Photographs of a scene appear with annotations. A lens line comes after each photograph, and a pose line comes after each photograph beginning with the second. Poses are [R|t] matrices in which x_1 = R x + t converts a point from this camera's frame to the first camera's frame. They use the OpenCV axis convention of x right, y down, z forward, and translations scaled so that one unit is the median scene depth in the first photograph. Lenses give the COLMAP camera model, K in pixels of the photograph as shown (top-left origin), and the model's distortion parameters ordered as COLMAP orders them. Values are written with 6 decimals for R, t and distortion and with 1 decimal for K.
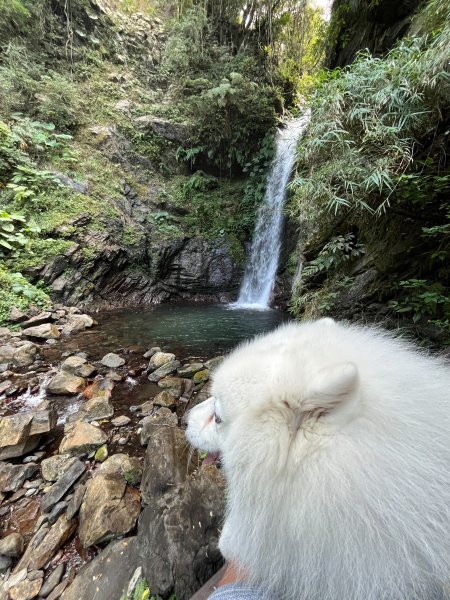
lens RADIAL K [[243.5, 0, 226.2], [0, 243.5, 298.7], [0, 0, 1]] dist [-0.001767, 0.000192]
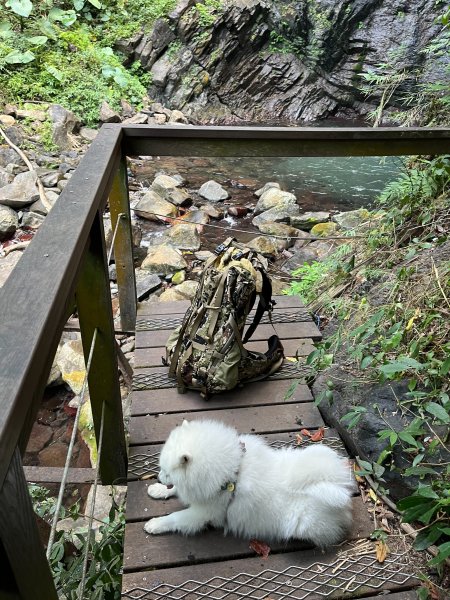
lens RADIAL K [[445.2, 0, 227.0], [0, 445.2, 290.2], [0, 0, 1]] dist [0.065849, -0.102474]
pose [[0.884387, 0.244644, -0.397502, 0.092593], [-0.085818, 0.922341, 0.376726, 0.015989], [0.458797, -0.299058, 0.836702, -0.090022]]
